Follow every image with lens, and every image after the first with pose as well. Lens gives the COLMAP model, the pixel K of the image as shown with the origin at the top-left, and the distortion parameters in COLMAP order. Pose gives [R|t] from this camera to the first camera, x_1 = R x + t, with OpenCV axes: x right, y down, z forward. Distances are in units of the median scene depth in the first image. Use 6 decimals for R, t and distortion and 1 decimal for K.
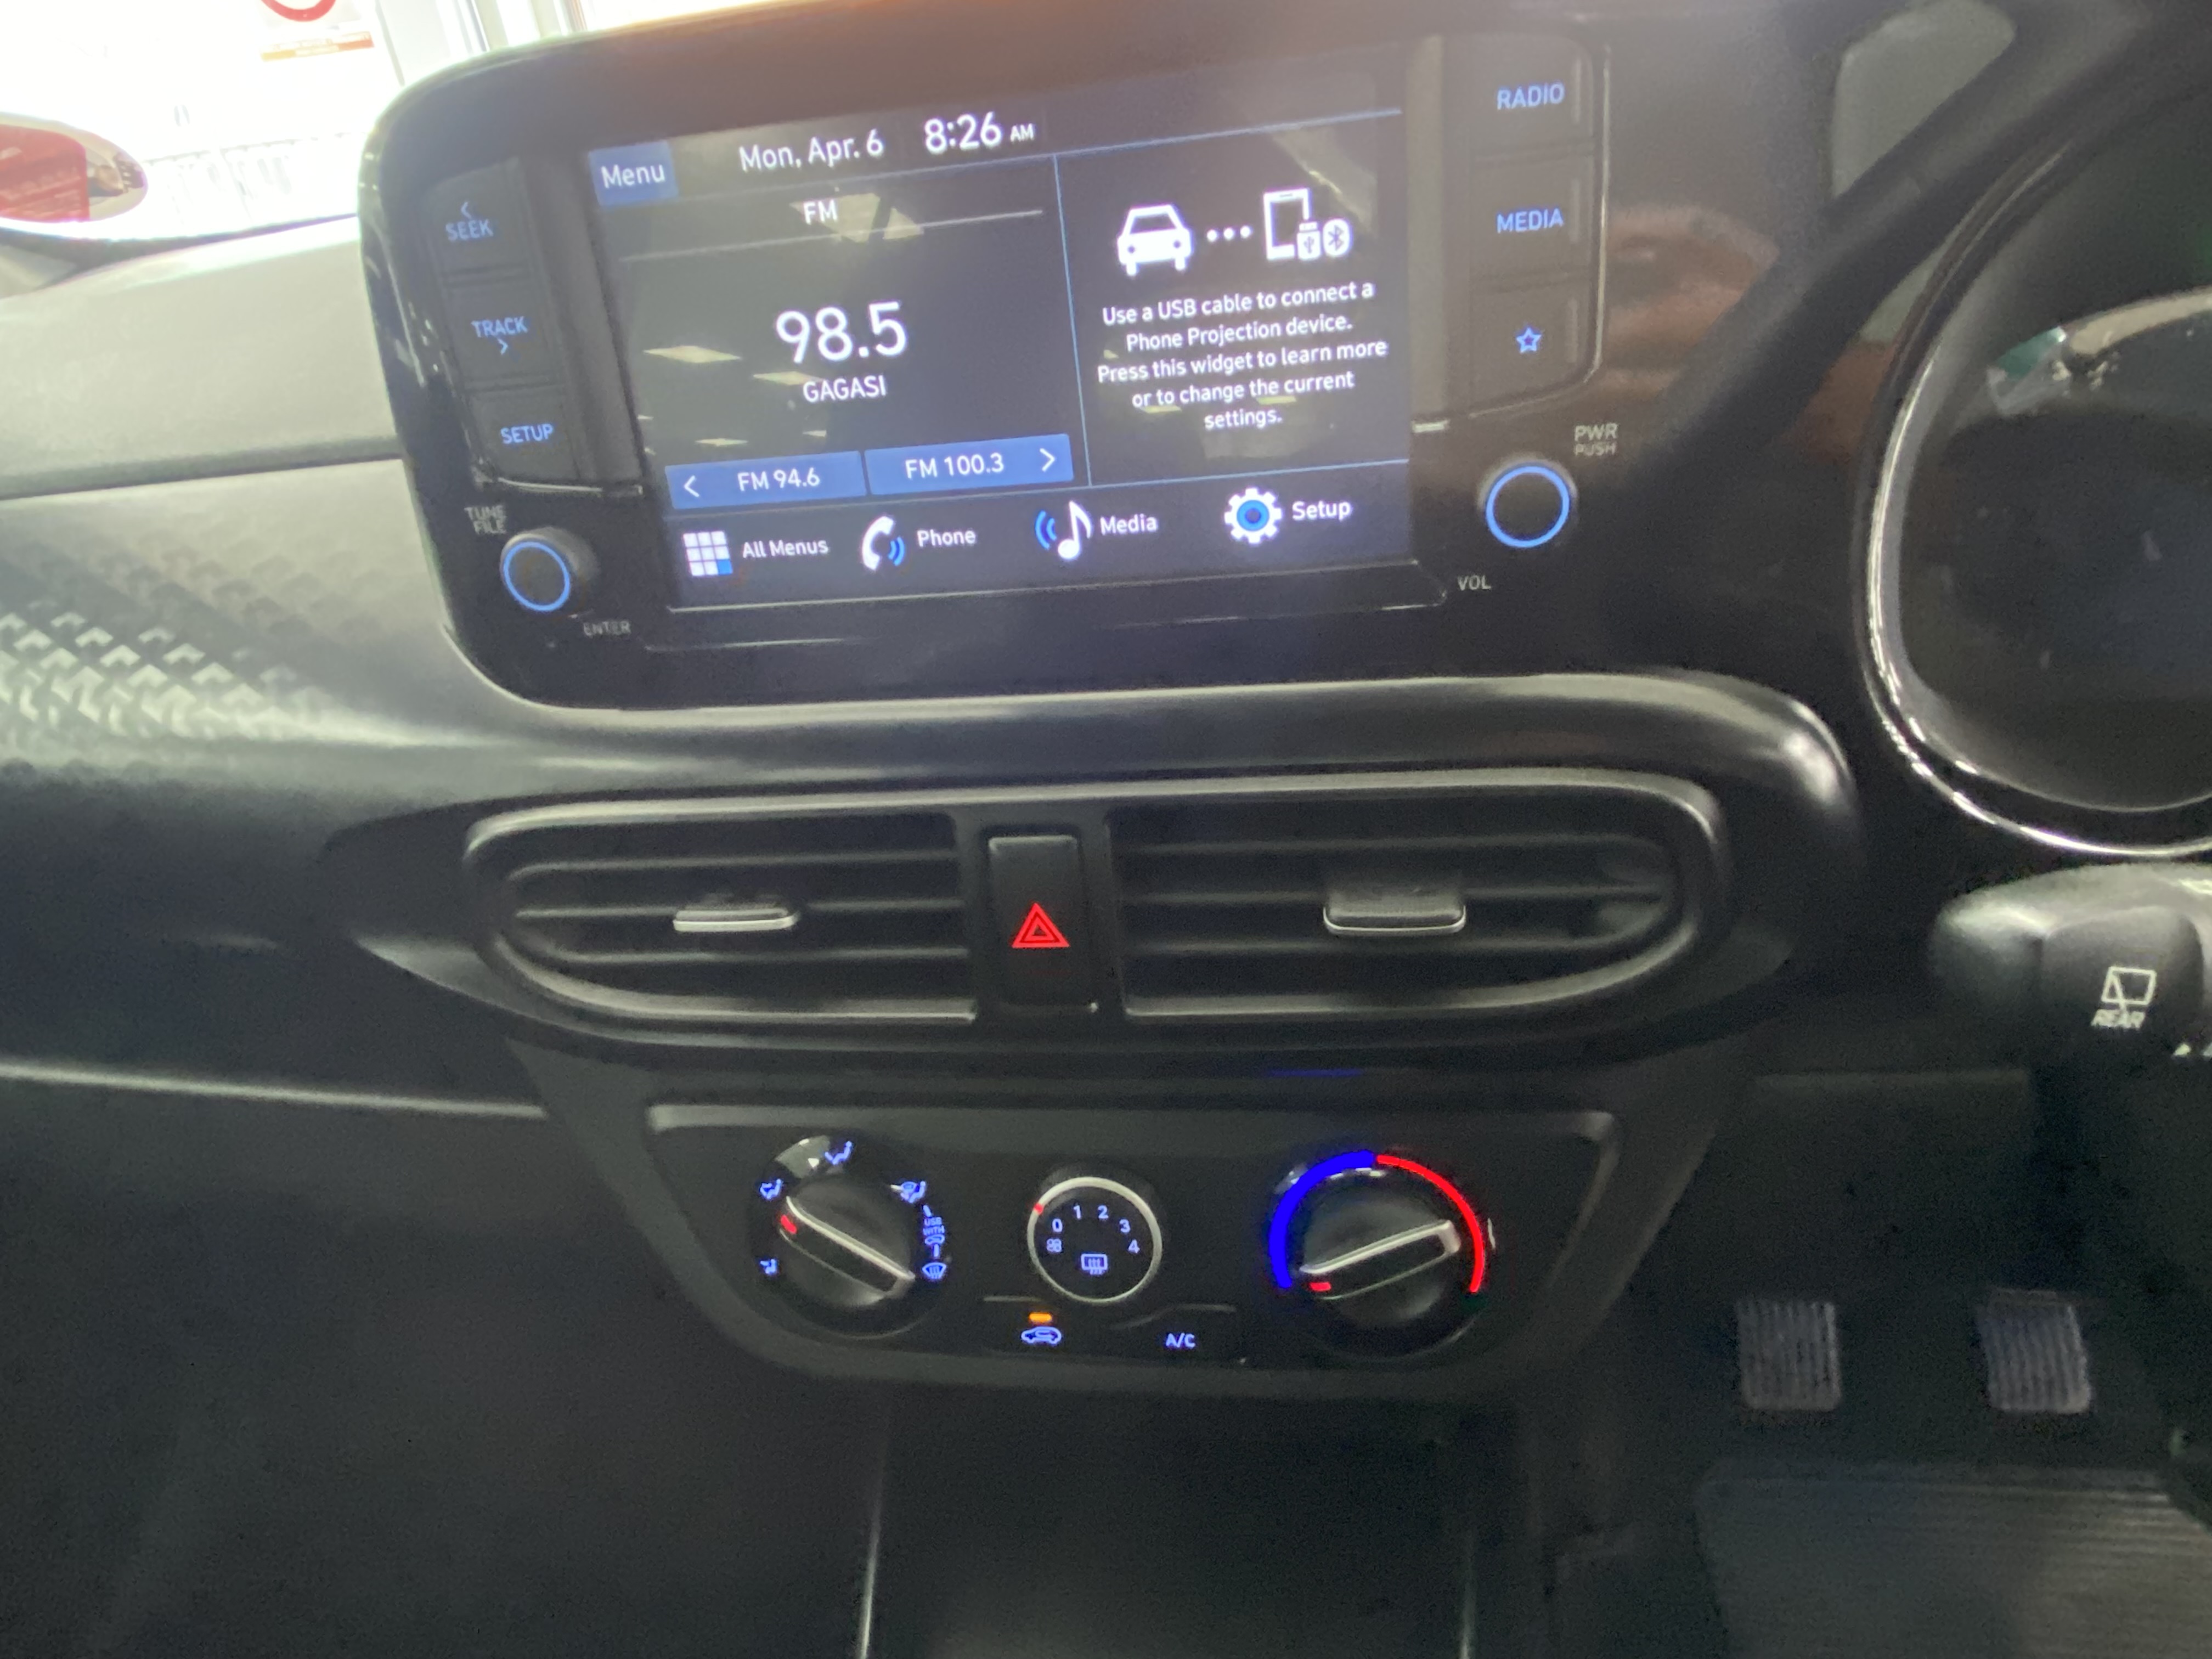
lens RADIAL K [[1332.6, 0, 1135.2], [0, 1332.6, 831.3], [0, 0, 1]] dist [0.026912, -0.027642]
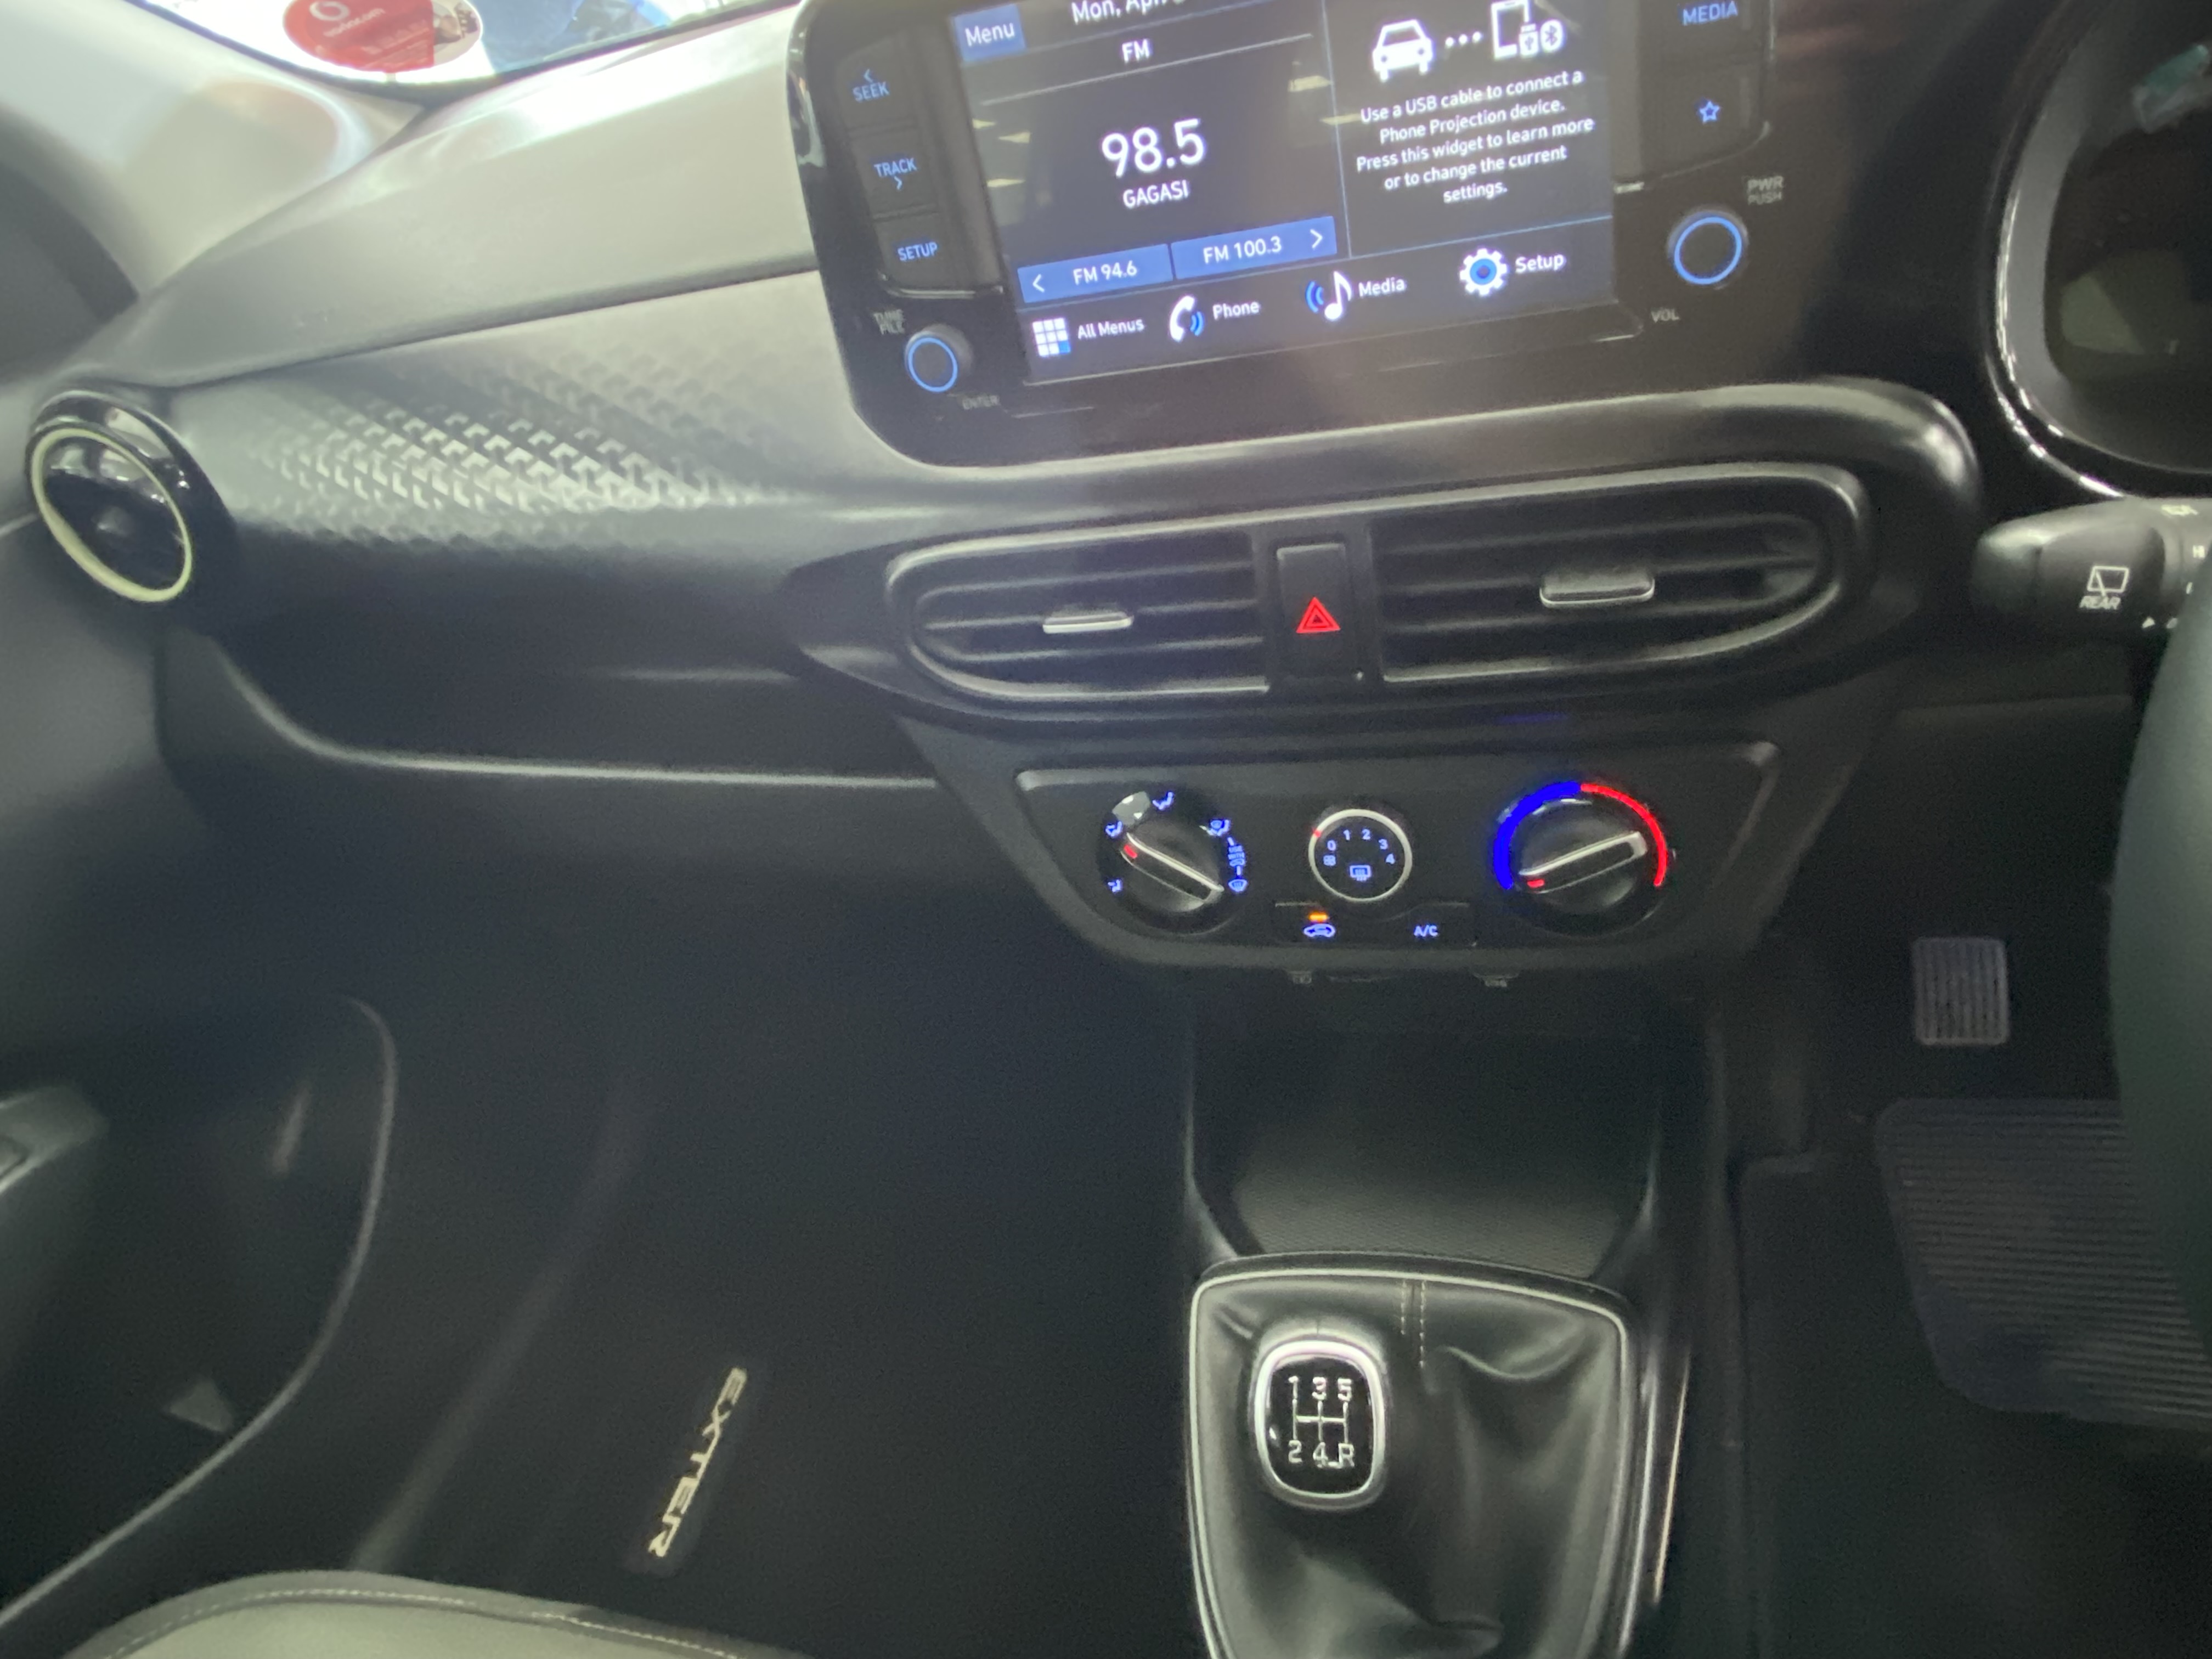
lens RADIAL K [[1332.6, 0, 1160.4], [0, 1332.6, 825.0], [0, 0, 1]] dist [0.026912, -0.027642]
pose [[0.991028, -0.025152, -0.131266, -0.058604], [0.047172, 0.984752, 0.167449, 0.048901], [0.125052, -0.172138, 0.977103, -0.350486]]
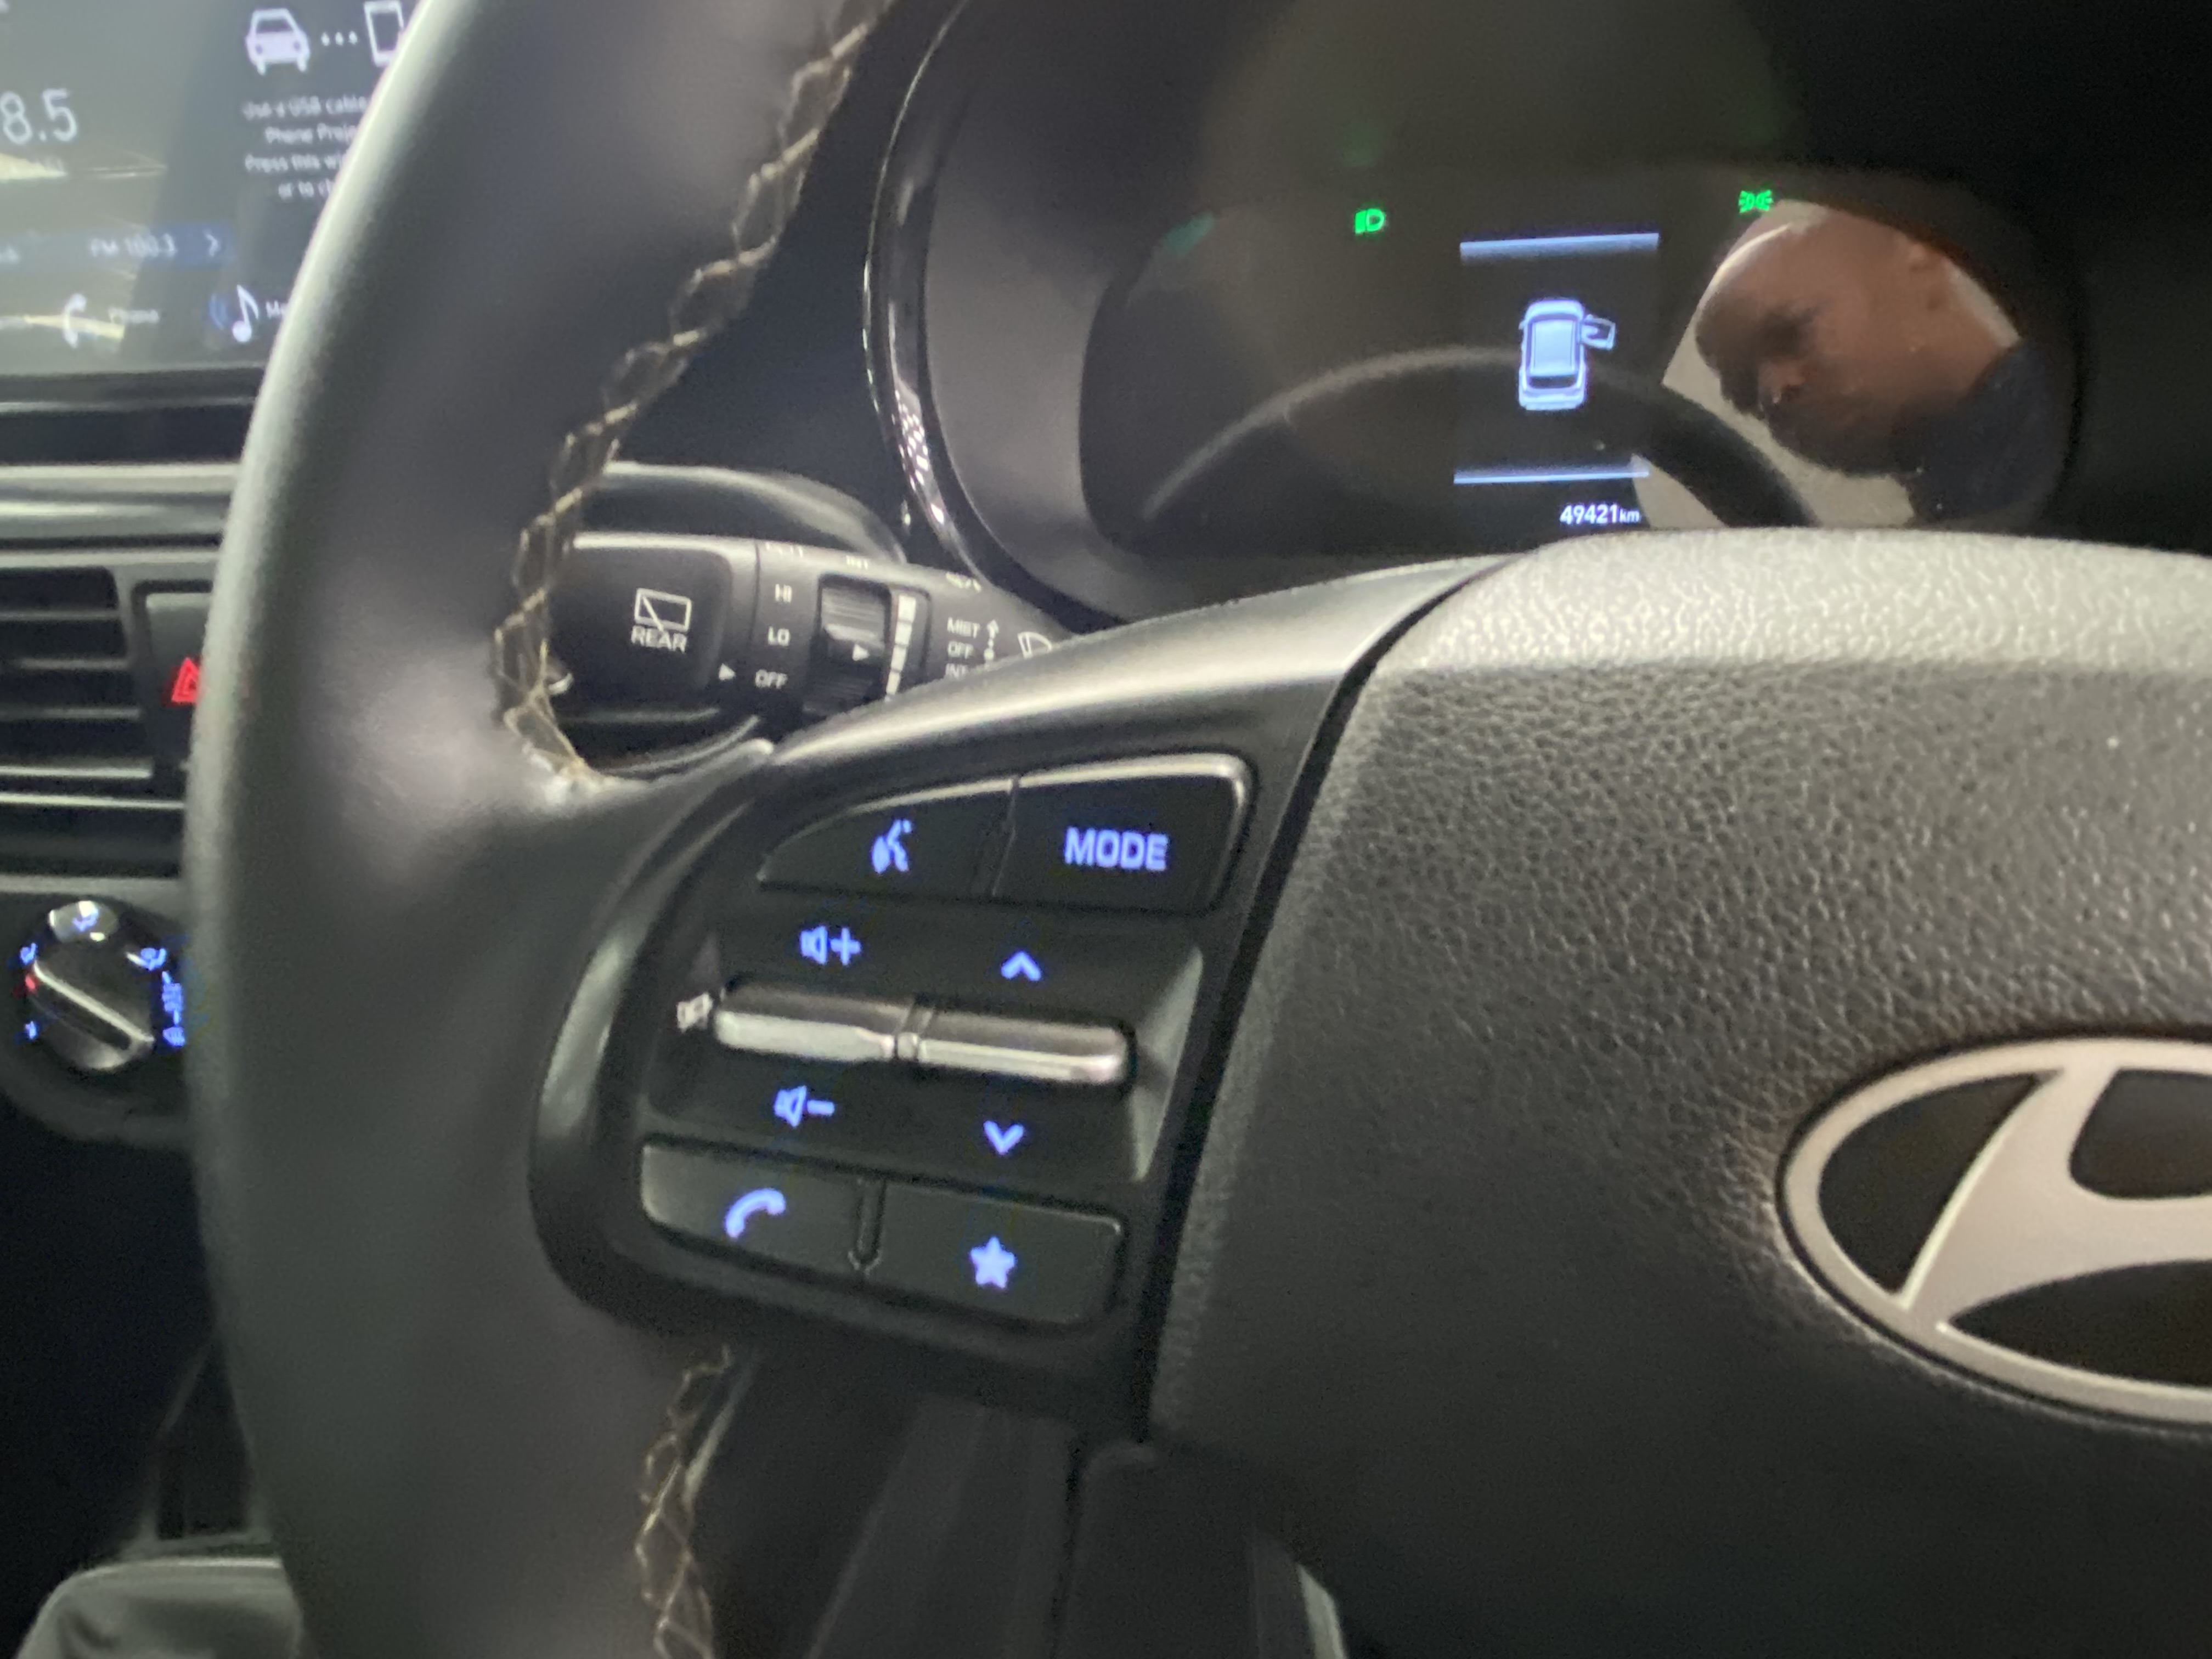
lens RADIAL K [[1332.6, 0, 1108.8], [0, 1332.6, 824.7], [0, 0, 1]] dist [0.026912, -0.027642]
pose [[0.997762, 0.050239, 0.044133, 0.622852], [-0.049171, 0.998478, -0.024963, 0.179769], [-0.045320, 0.022737, 0.998714, -0.108159]]
